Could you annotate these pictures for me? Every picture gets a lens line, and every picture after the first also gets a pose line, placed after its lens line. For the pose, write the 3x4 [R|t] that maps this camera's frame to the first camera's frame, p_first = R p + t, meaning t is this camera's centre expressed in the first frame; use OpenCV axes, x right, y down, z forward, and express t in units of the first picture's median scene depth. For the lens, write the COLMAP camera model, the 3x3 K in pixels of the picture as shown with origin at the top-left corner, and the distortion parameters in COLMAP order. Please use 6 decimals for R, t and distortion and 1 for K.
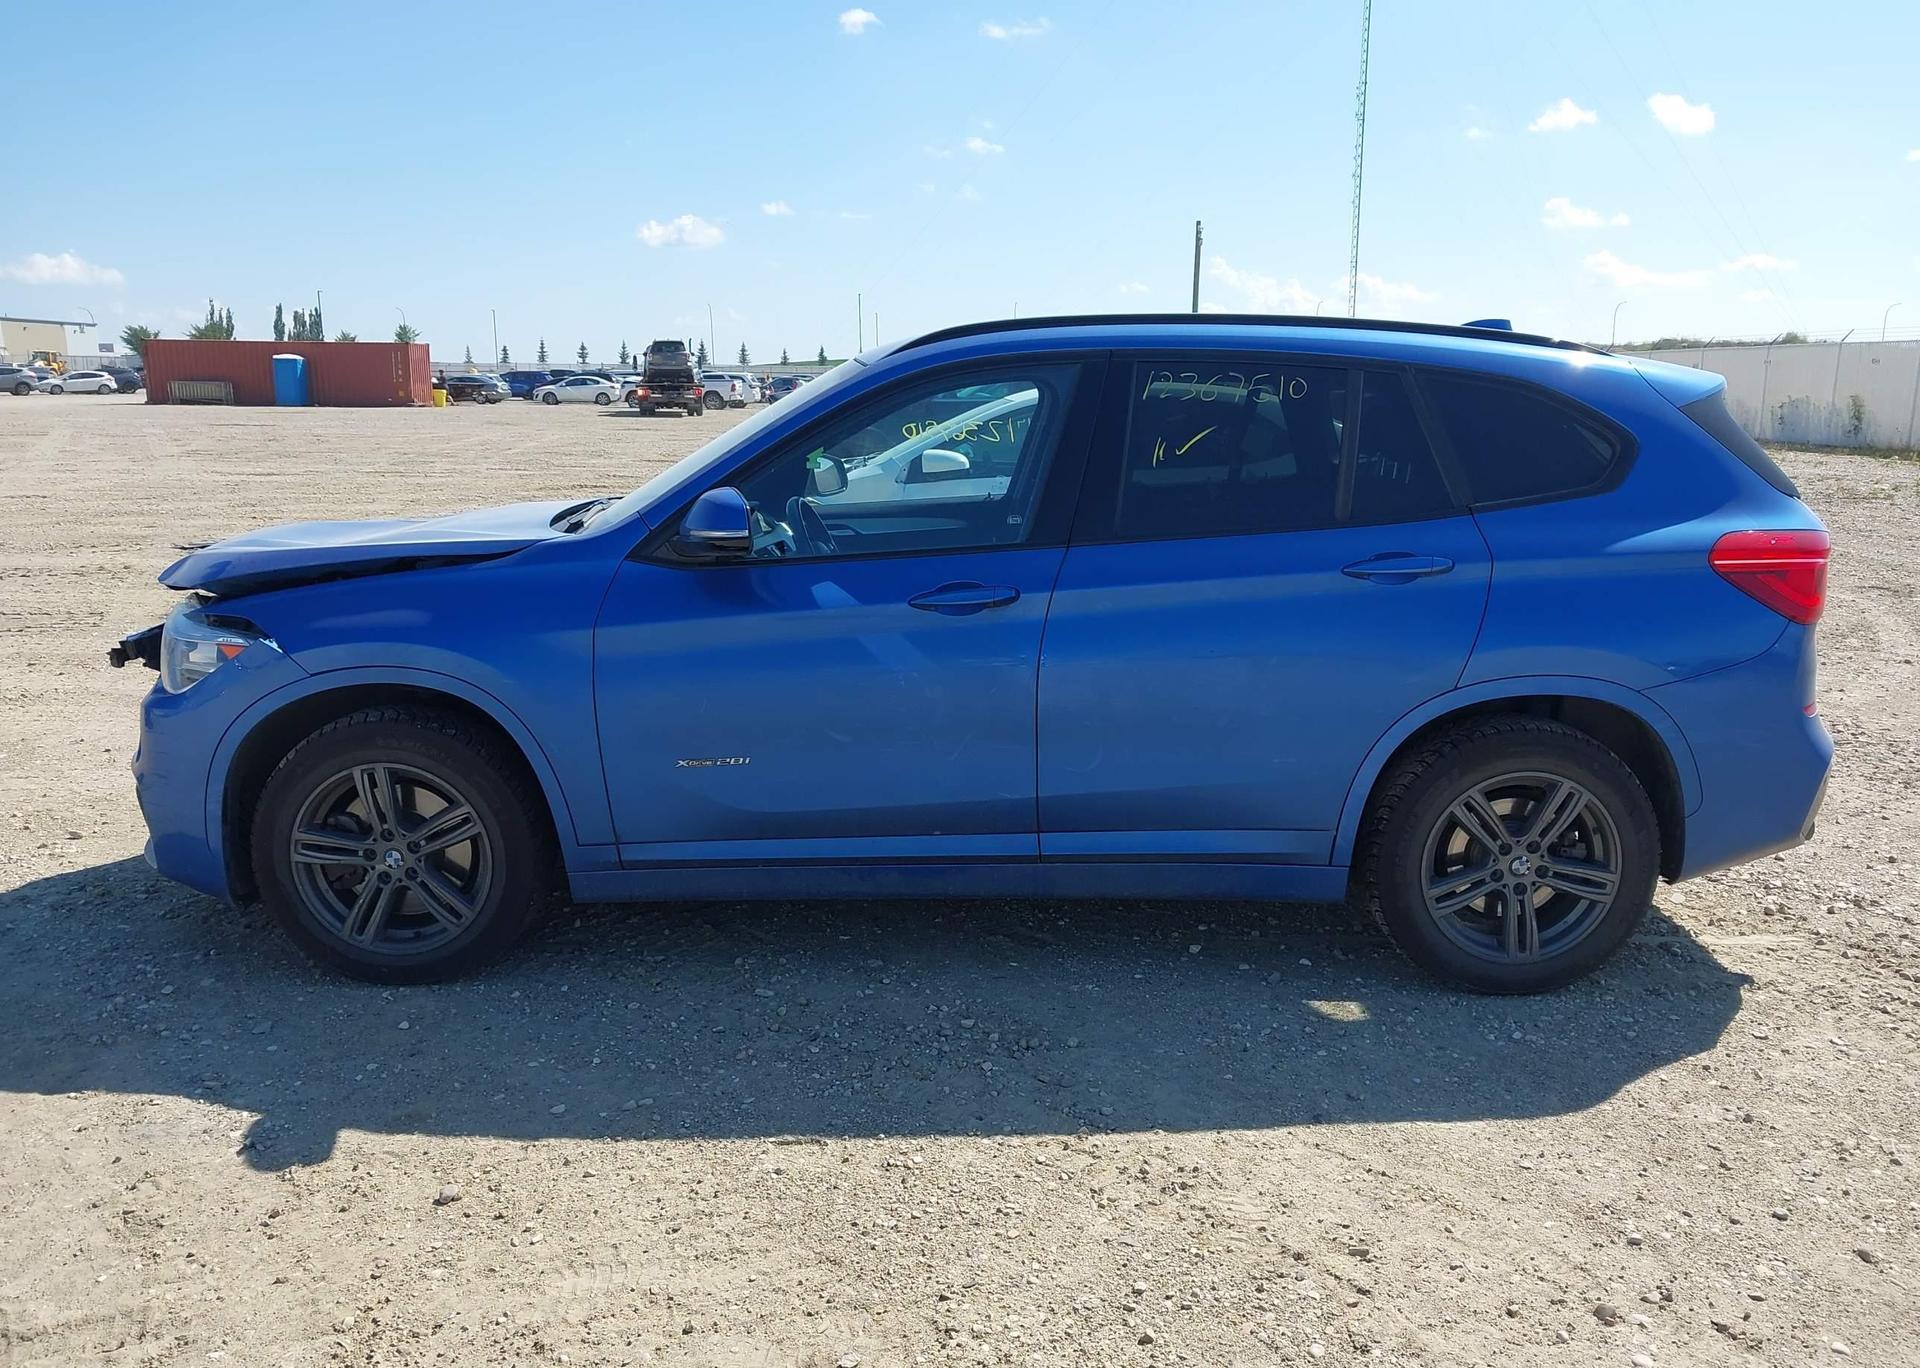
lens RADIAL K [[1551.4, 0, 944.2], [0, 1551.4, 697.3], [0, 0, 1]] dist [0.004346, 0.015295]
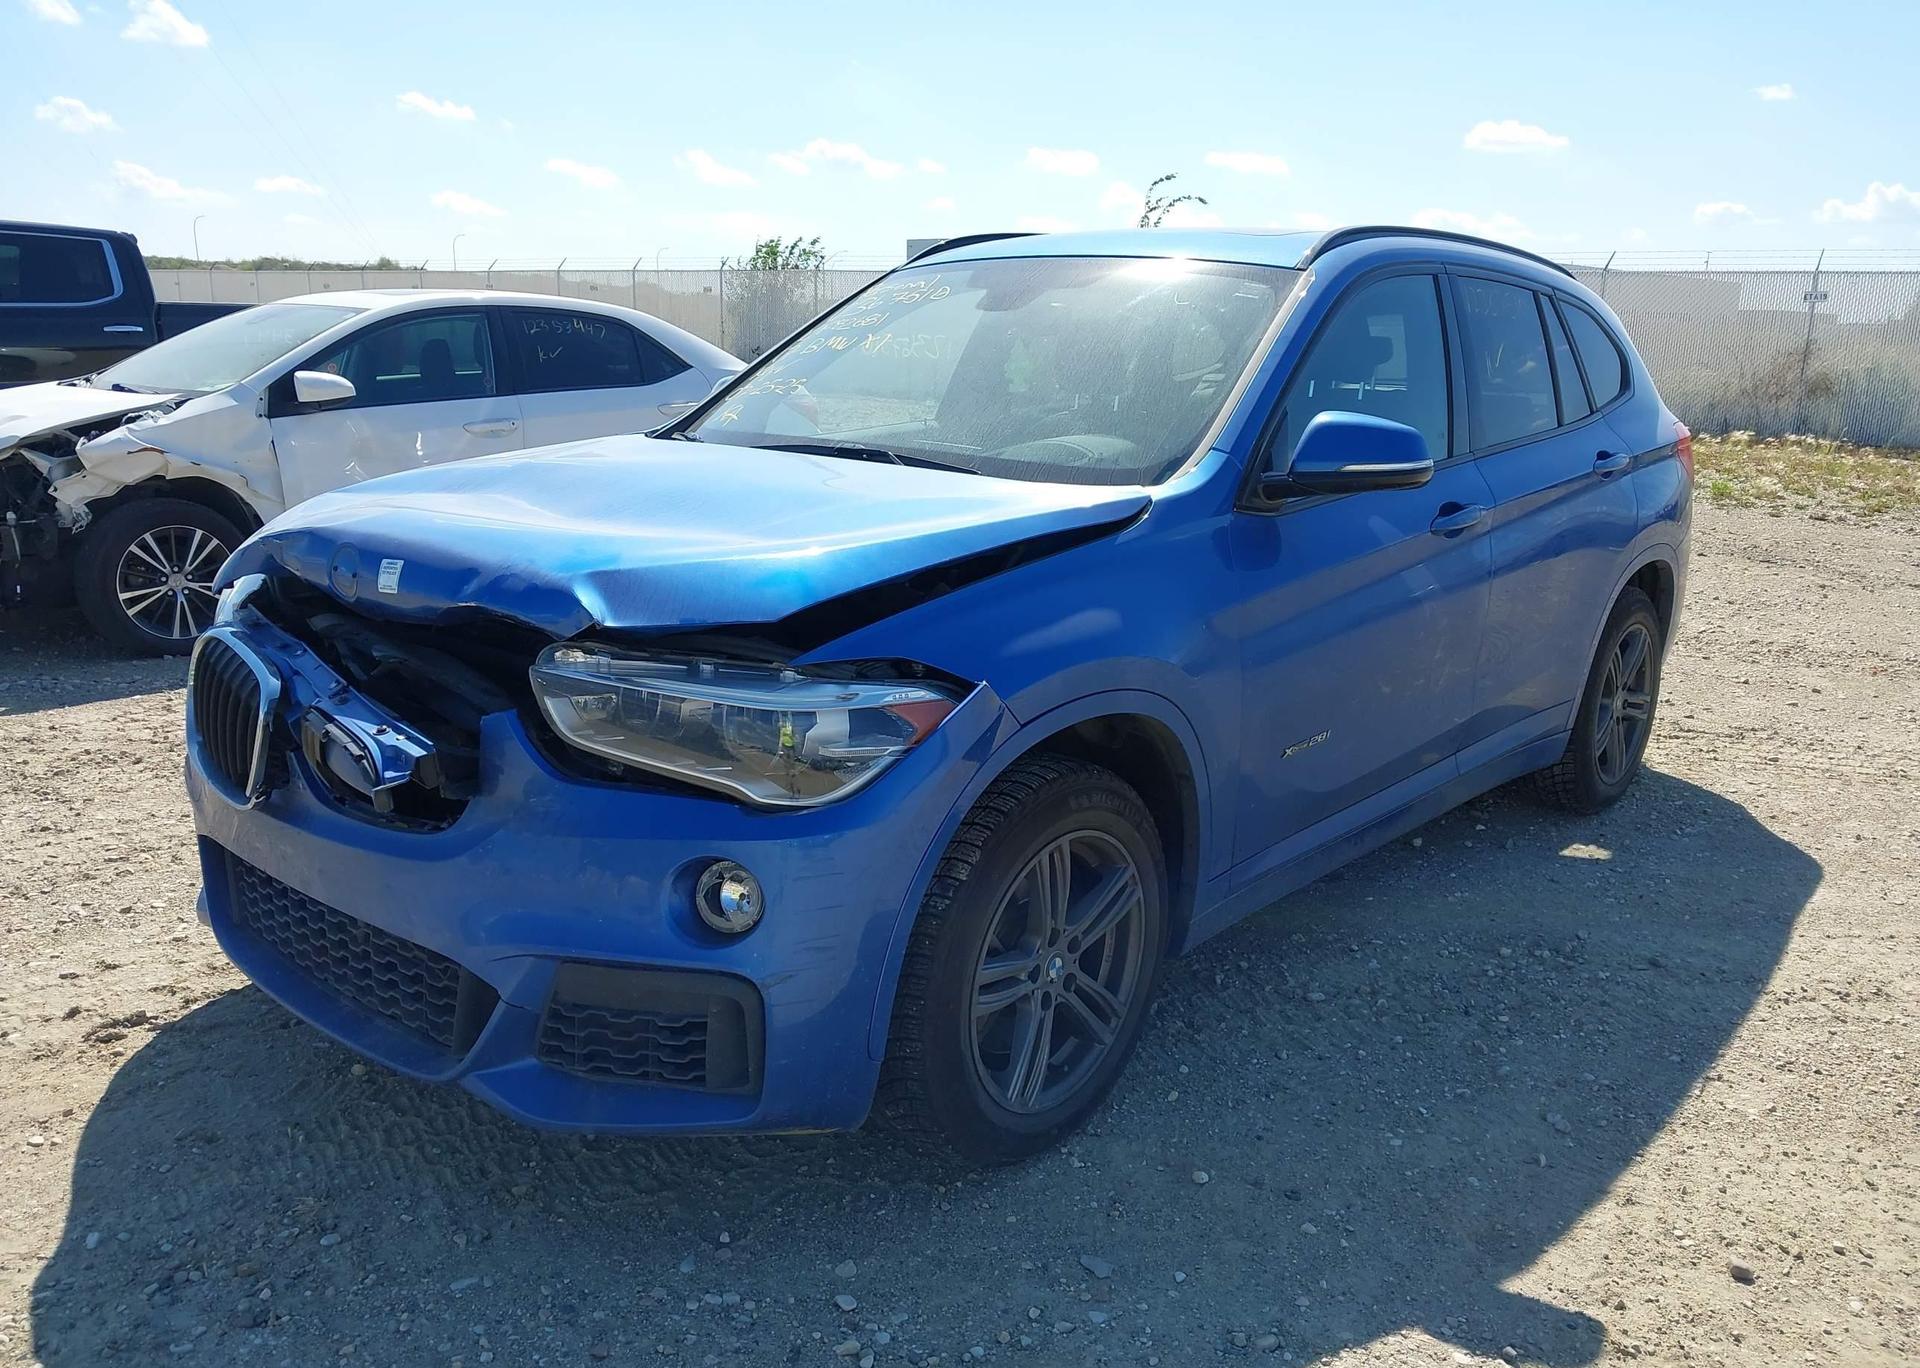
lens RADIAL K [[1557.5, 0, 989.5], [0, 1557.5, 686.0], [0, 0, 1]] dist [0.009188, -0.023441]
pose [[0.639894, -0.161435, 0.751315, -0.885041], [0.130497, 0.986313, 0.100785, -0.095073], [-0.757302, 0.033552, 0.652202, 0.576015]]
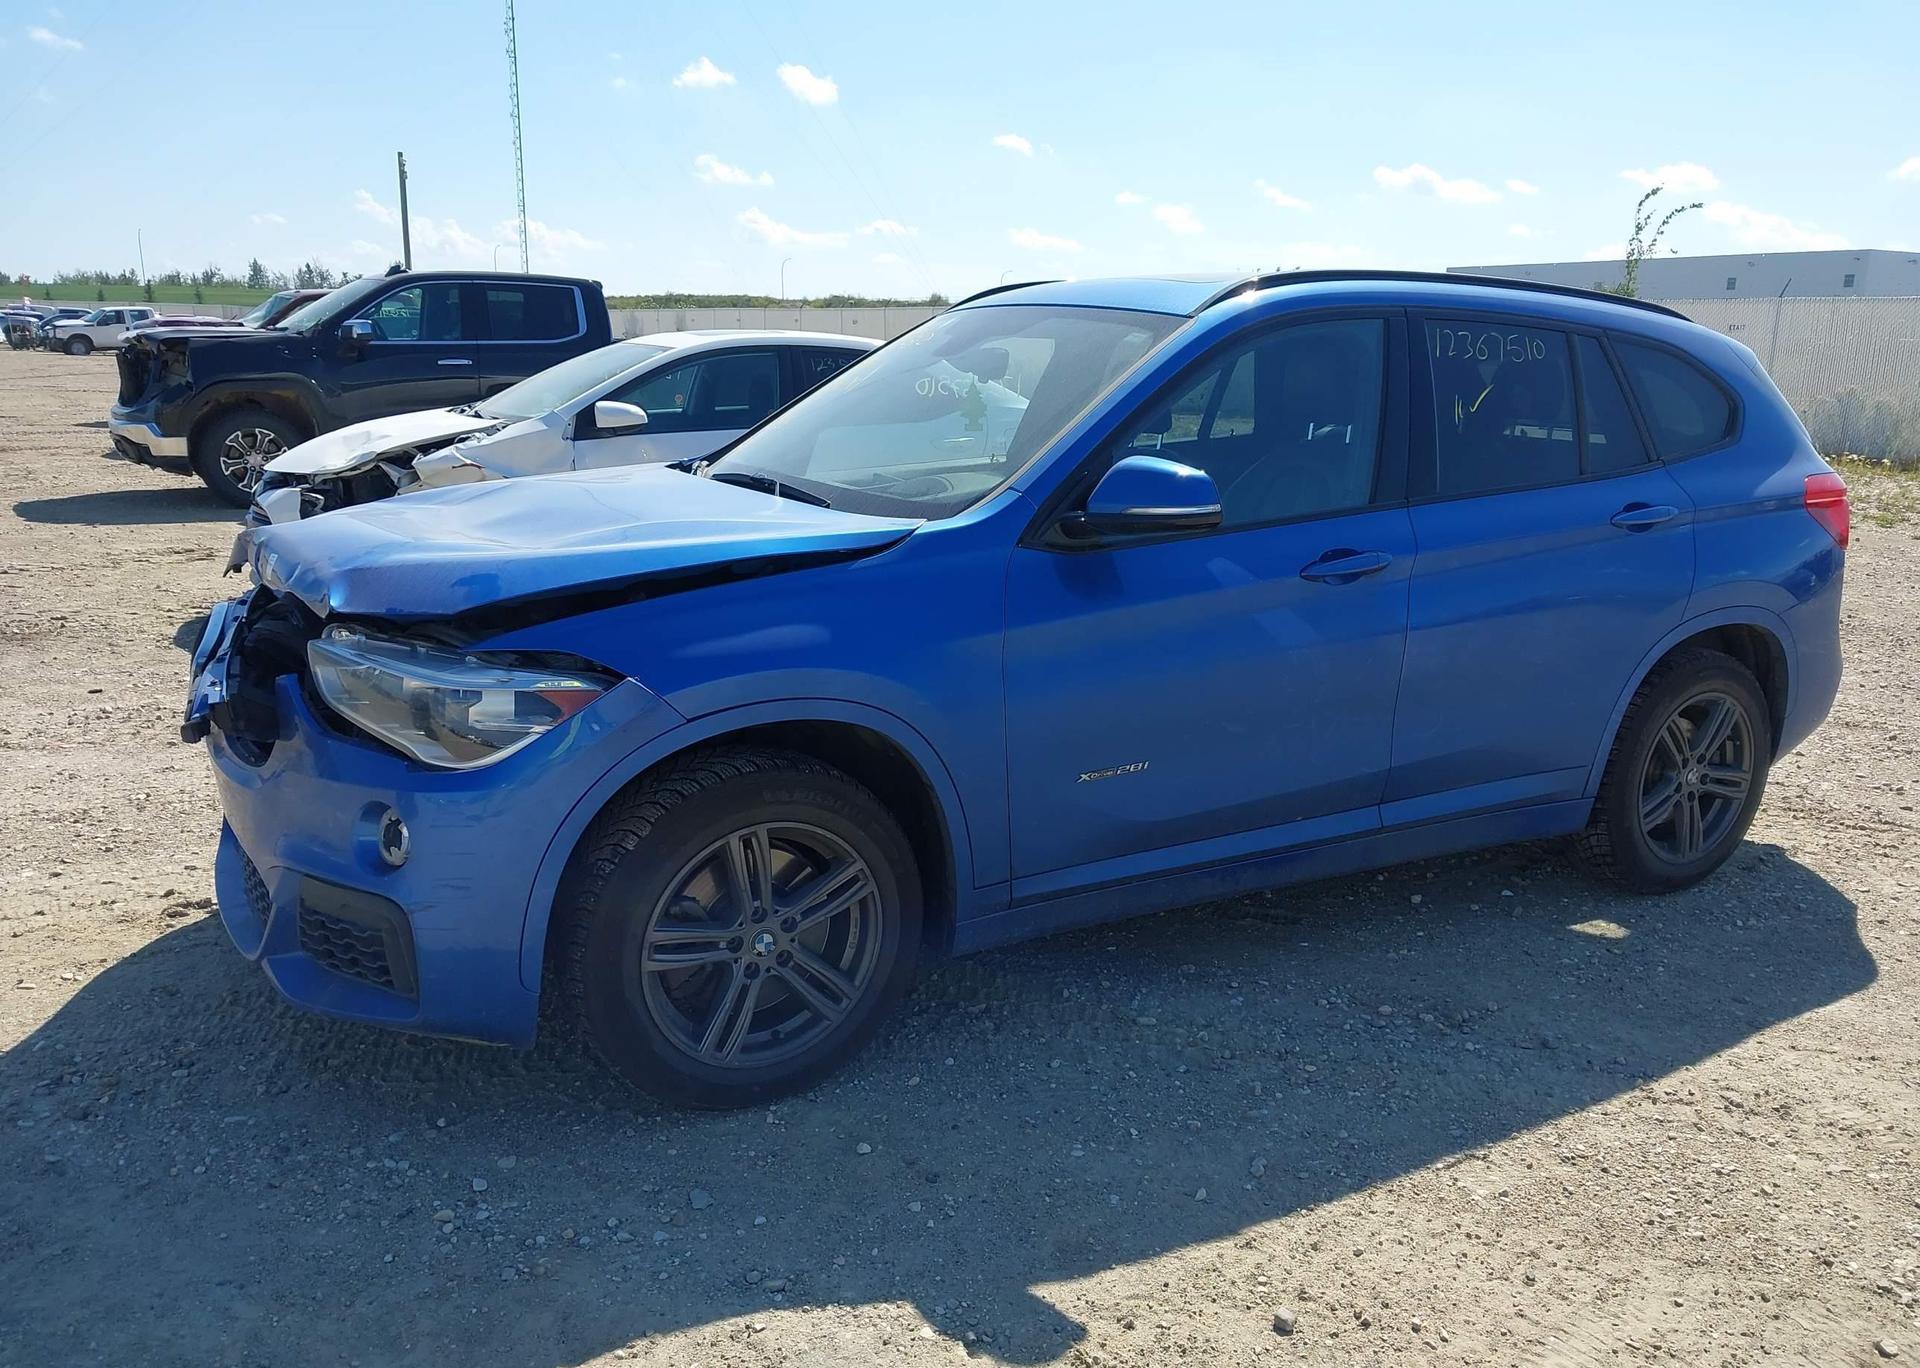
lens RADIAL K [[1557.5, 0, 992.1], [0, 1557.5, 697.2], [0, 0, 1]] dist [0.009188, -0.023441]
pose [[0.861385, -0.096284, 0.498743, -0.641326], [0.080488, 0.995338, 0.053142, -0.051435], [-0.501535, -0.005633, 0.865119, 0.276963]]
